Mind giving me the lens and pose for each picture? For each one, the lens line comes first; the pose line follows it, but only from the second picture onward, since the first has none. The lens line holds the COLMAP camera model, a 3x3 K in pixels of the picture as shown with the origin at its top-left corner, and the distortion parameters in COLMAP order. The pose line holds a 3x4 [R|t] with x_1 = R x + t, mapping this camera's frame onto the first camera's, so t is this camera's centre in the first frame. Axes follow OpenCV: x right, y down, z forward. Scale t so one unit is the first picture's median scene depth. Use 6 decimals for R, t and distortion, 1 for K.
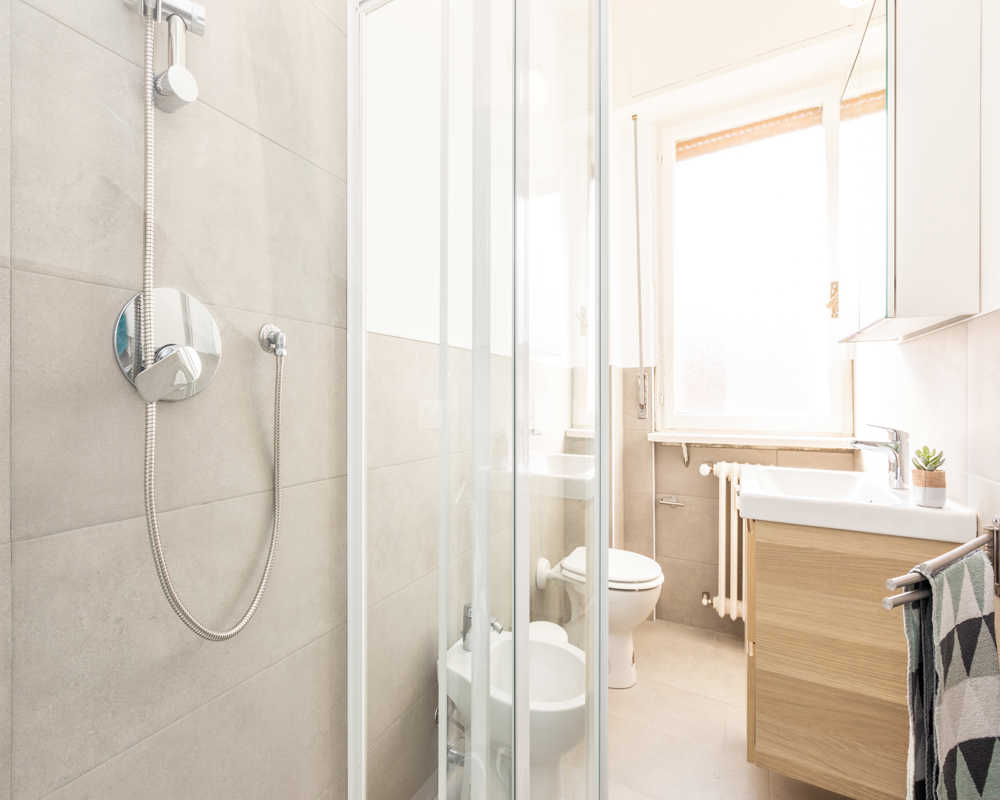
lens RADIAL K [[439.6, 0, 499.9], [0, 439.6, 397.3], [0, 0, 1]] dist [0.000360, 0.000073]
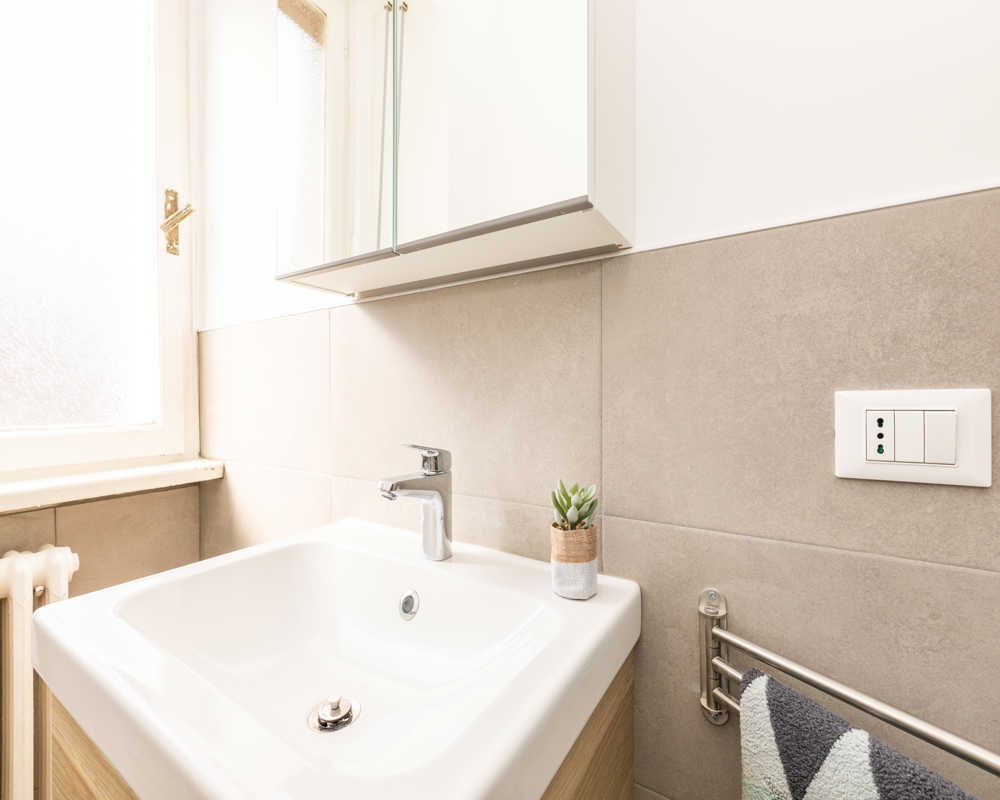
lens RADIAL K [[449.6, 0, 500.0], [0, 449.6, 400.0], [0, 0, 1]] dist [0.000009, -0.000318]
pose [[0.086737, -0.006479, 0.996210, 0.204949], [0.001257, 0.999979, 0.006394, 0.005468], [-0.996230, 0.000698, 0.086744, 0.498550]]
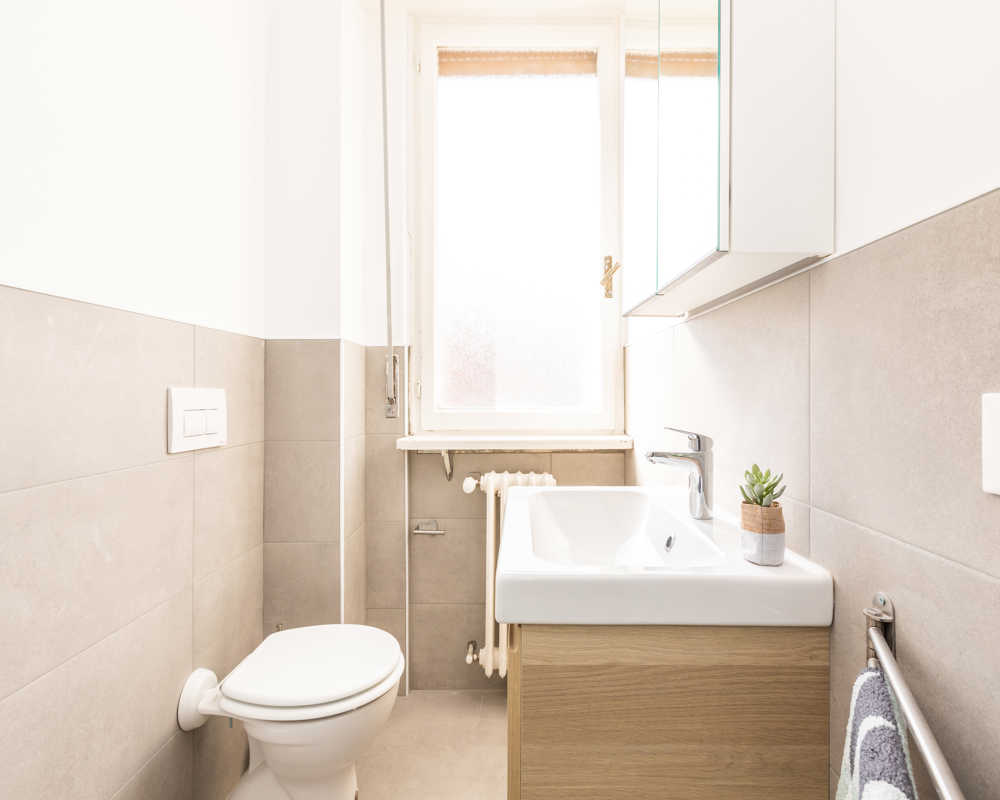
lens RADIAL K [[452.0, 0, 502.1], [0, 452.0, 389.4], [0, 0, 1]] dist [-0.000298, -0.000230]
pose [[0.895278, 0.004886, 0.445481, 0.168813], [-0.004531, 0.999988, -0.001863, 0.002474], [-0.445485, -0.000350, 0.895289, 0.280247]]
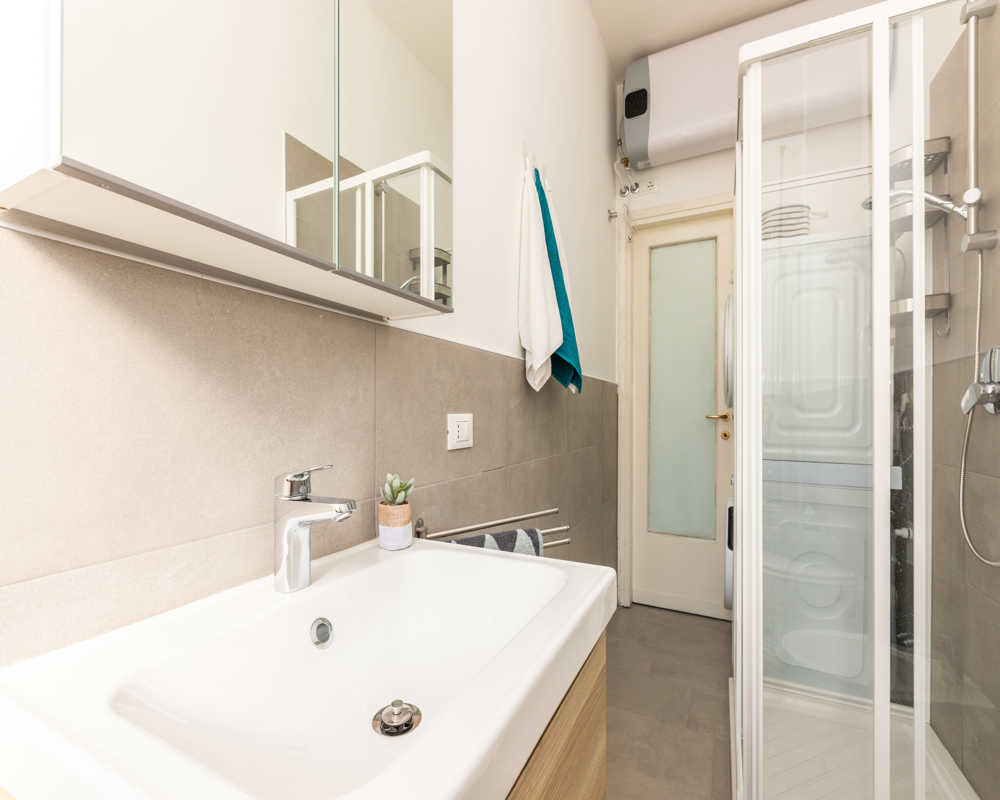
lens RADIAL K [[454.6, 0, 498.7], [0, 454.6, 415.2], [0, 0, 1]] dist [-0.000654, -0.000106]
pose [[-0.999685, 0.001996, -0.025027, 0.388322], [0.002024, 0.999997, -0.001063, 0.004582], [0.025025, -0.001113, -0.999686, 0.875612]]
